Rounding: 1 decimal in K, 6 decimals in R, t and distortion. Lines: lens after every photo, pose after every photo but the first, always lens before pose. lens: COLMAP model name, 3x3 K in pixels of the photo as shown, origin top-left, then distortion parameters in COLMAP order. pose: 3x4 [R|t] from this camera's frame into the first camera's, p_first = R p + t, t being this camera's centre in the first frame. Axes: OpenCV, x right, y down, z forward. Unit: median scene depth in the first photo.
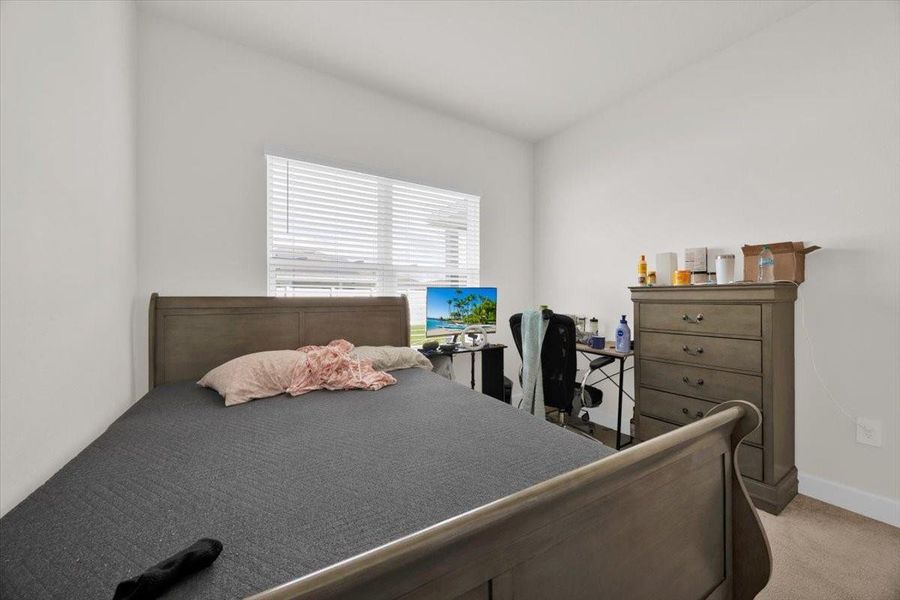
lens RADIAL K [[344.7, 0, 452.3], [0, 344.7, 295.4], [0, 0, 1]] dist [0.000440, 0.000081]
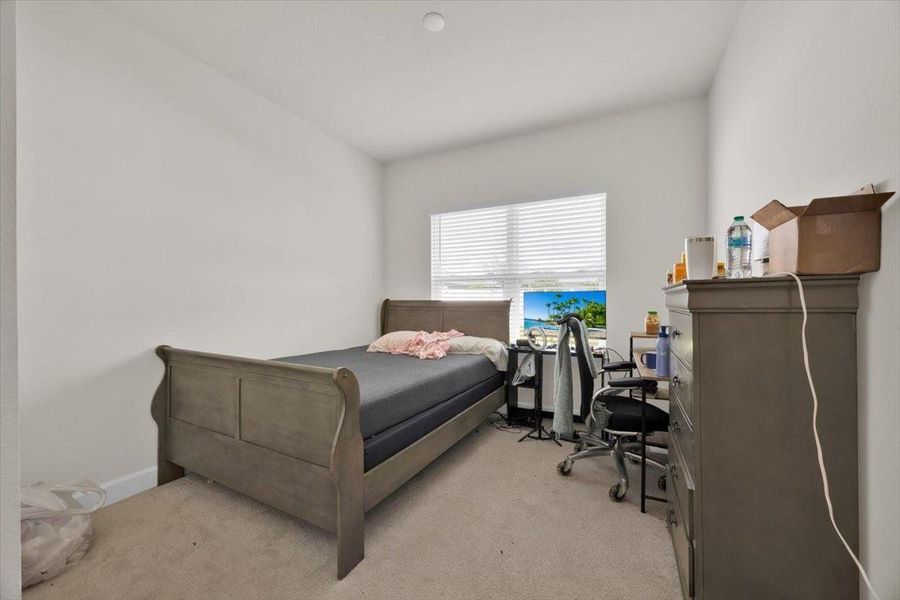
lens RADIAL K [[340.1, 0, 451.4], [0, 340.1, 299.2], [0, 0, 1]] dist [-0.001049, -0.000021]
pose [[0.555182, -0.008077, -0.831690, 0.725118], [0.008622, 0.999955, -0.003955, 0.002381], [0.831684, -0.004975, 0.555227, 0.142597]]
